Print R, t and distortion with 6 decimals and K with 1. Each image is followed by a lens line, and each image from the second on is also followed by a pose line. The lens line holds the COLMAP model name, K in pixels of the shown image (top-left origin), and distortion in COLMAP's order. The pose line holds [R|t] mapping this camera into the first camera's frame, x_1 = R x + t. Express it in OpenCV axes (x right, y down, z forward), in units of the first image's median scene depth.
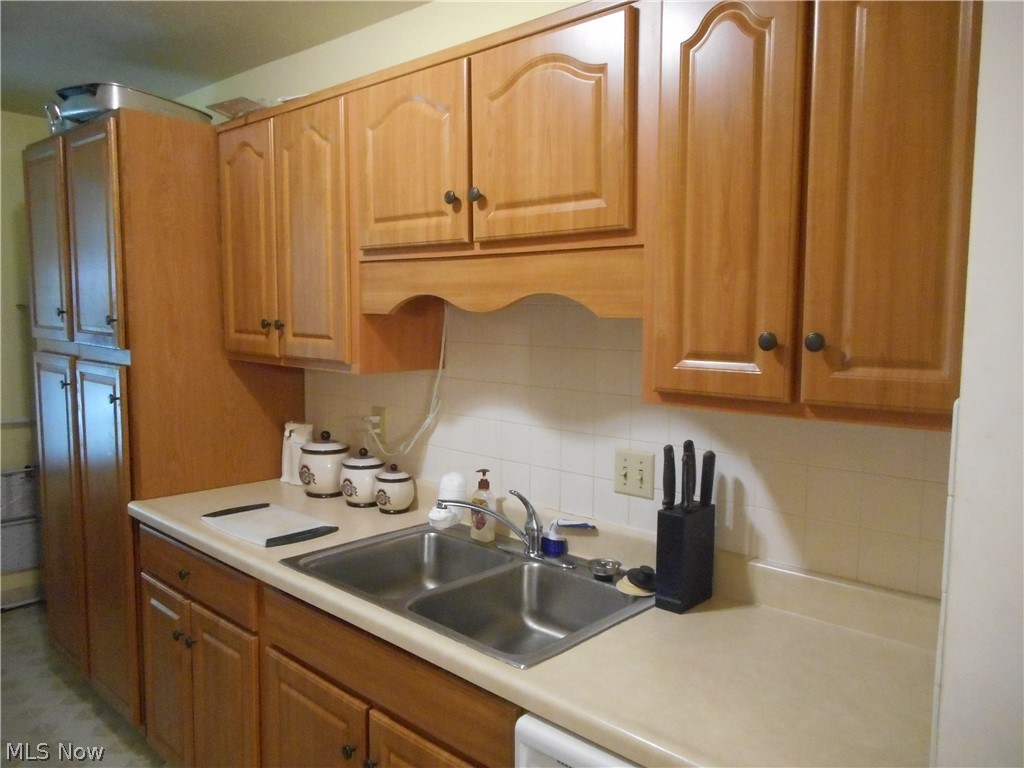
lens RADIAL K [[767.5, 0, 515.8], [0, 767.5, 398.5], [0, 0, 1]] dist [0.006702, 0.003296]
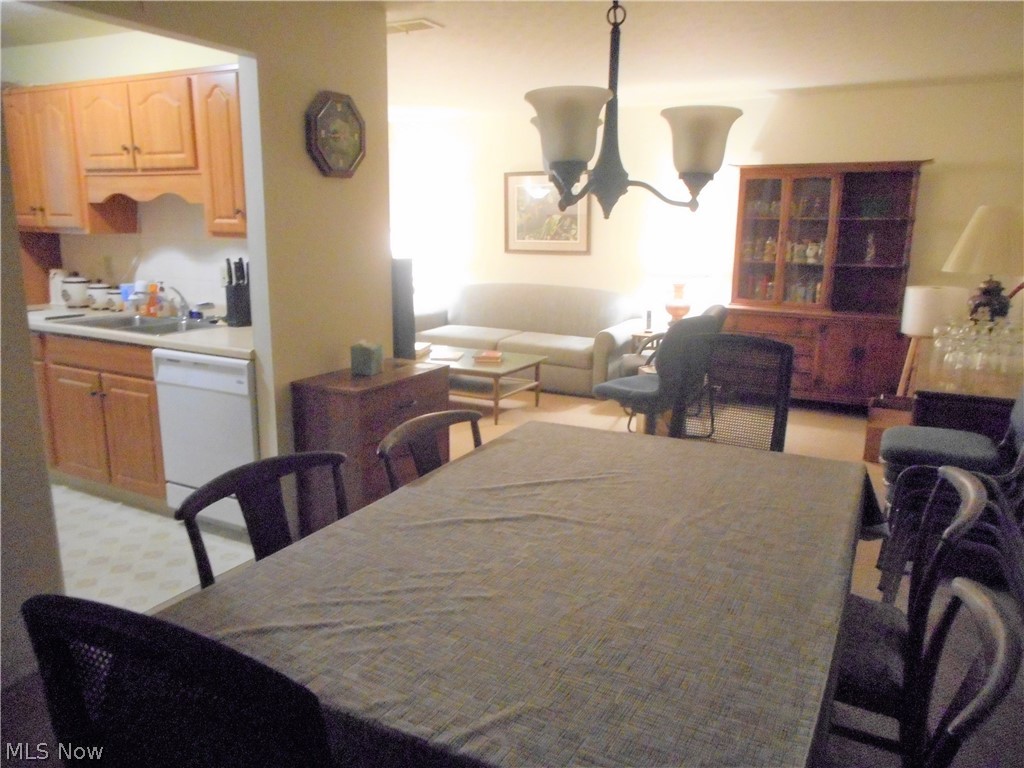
lens RADIAL K [[771.0, 0, 508.4], [0, 771.0, 395.7], [0, 0, 1]] dist [0.001434, -0.003688]
pose [[0.969663, -0.049629, 0.239354, 0.365903], [0.021902, 0.992874, 0.117139, 0.182835], [-0.243462, -0.108343, 0.963840, -1.290254]]
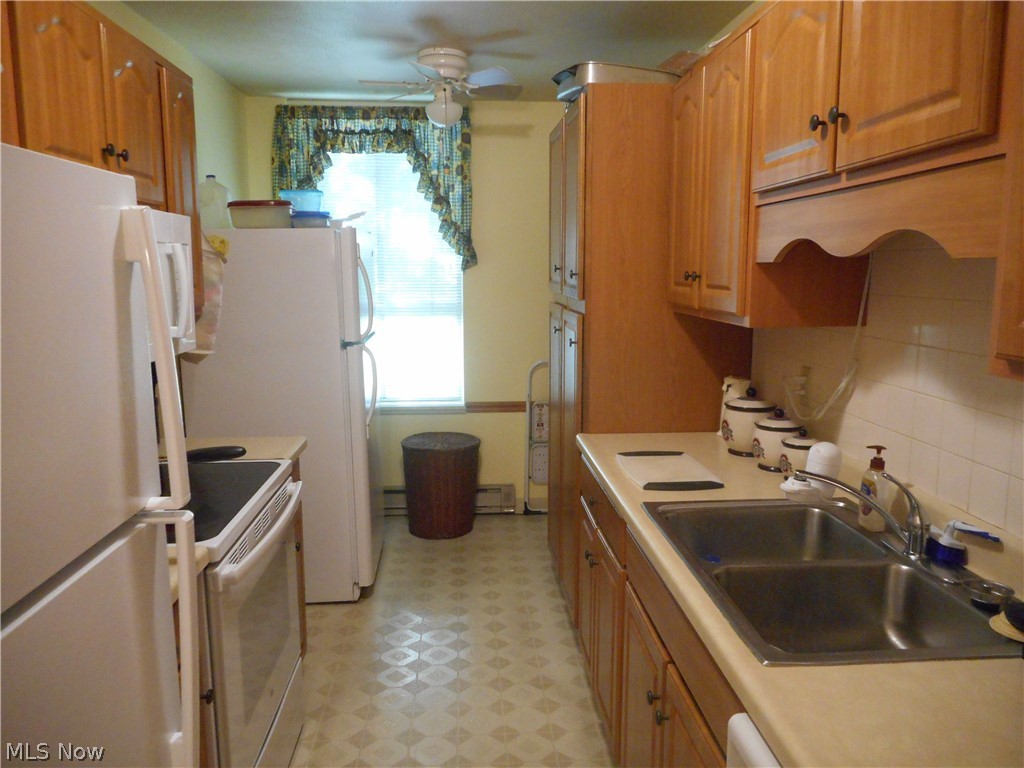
lens RADIAL K [[771.0, 0, 508.4], [0, 771.0, 395.7], [0, 0, 1]] dist [0.001434, -0.003688]
pose [[0.724992, 0.097069, -0.681882, 0.248582], [-0.064178, 0.995233, 0.073440, 0.001353], [0.685760, -0.009481, 0.727766, 0.113016]]
